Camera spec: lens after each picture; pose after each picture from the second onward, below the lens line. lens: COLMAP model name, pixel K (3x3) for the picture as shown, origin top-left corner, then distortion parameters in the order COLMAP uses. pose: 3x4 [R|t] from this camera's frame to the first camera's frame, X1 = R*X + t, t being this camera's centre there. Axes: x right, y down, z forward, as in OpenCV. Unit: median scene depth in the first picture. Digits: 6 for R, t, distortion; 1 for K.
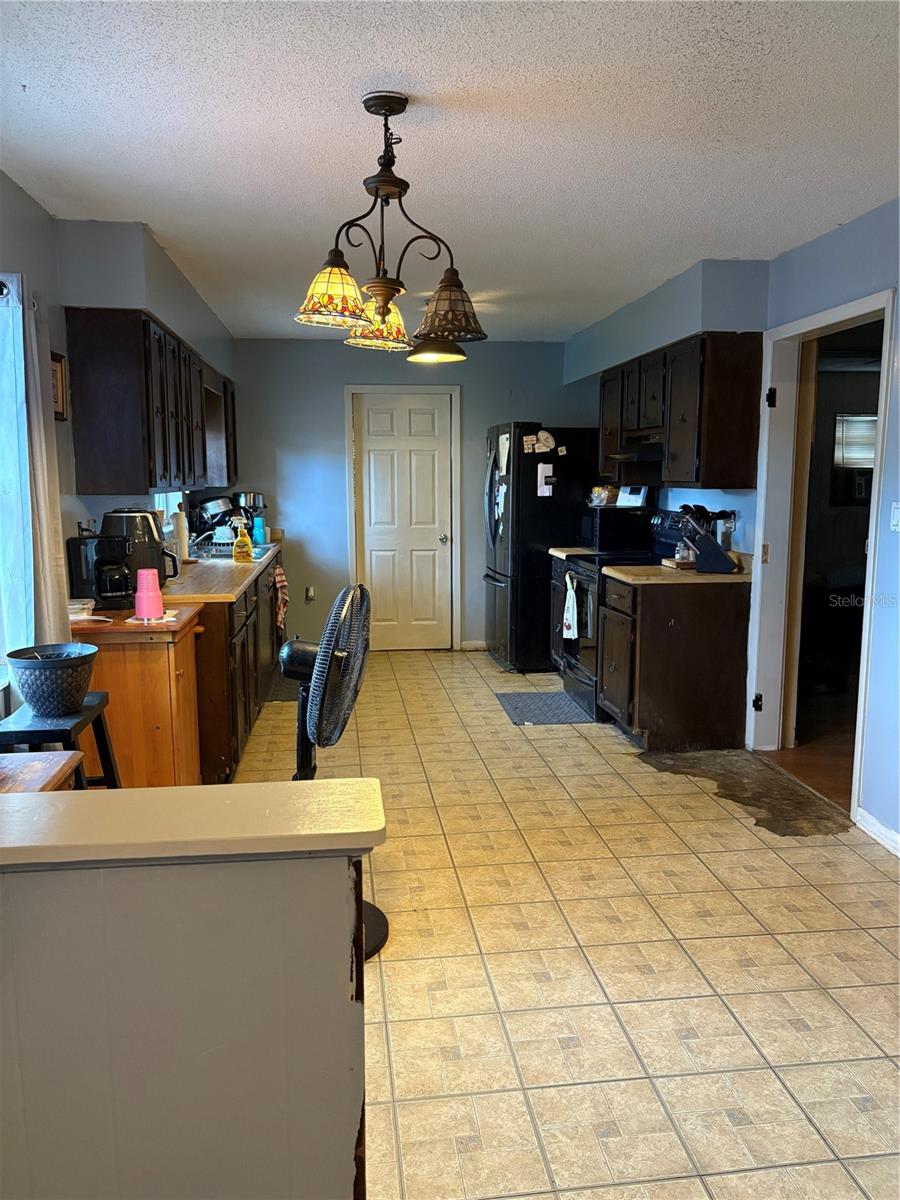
lens RADIAL K [[900.1, 0, 447.9], [0, 900.1, 600.4], [0, 0, 1]] dist [-0.004244, -0.016968]
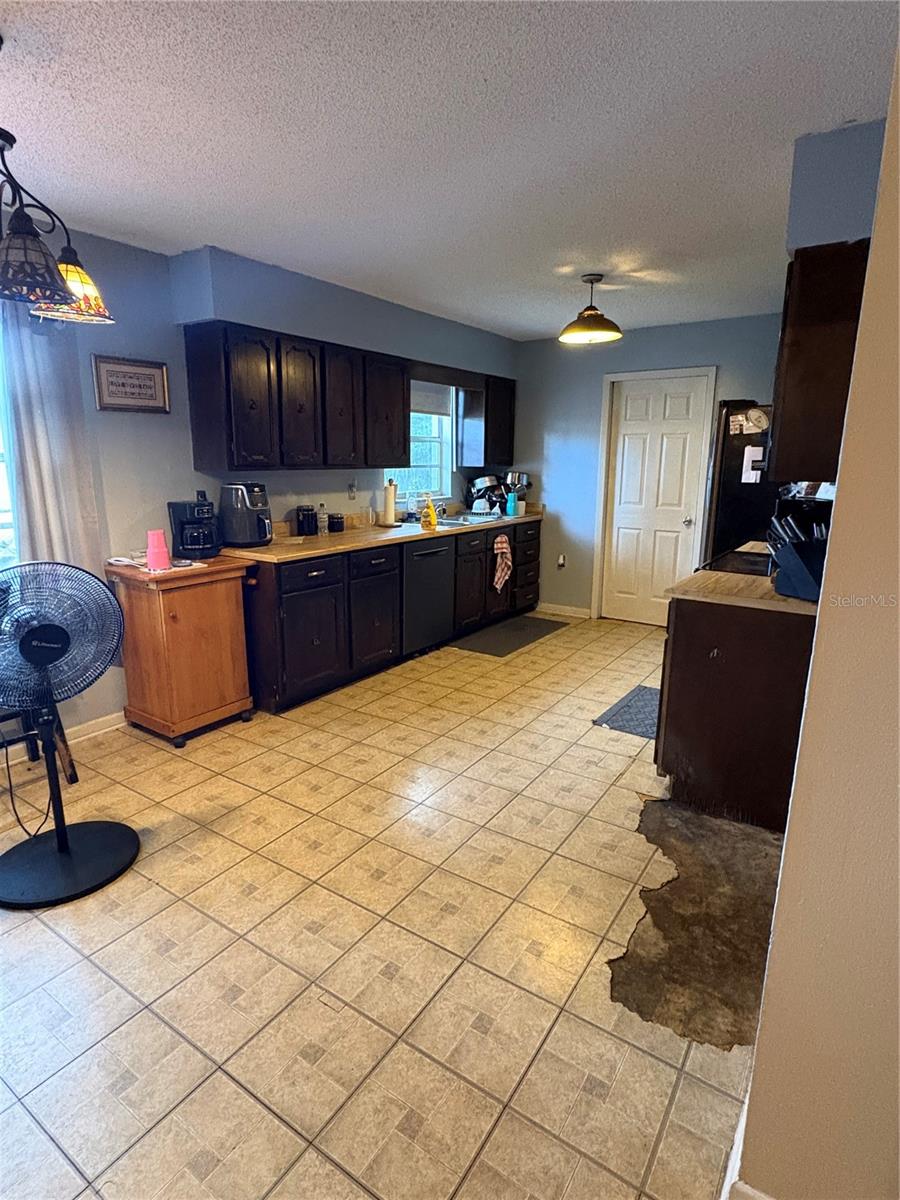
lens RADIAL K [[642.2, 0, 451.2], [0, 642.2, 598.3], [0, 0, 1]] dist [-0.013892, 0.004914]
pose [[0.758503, 0.146860, -0.634905, 0.403602], [-0.099608, 0.988955, 0.109756, -0.056290], [0.644012, -0.020009, 0.764754, 0.420288]]
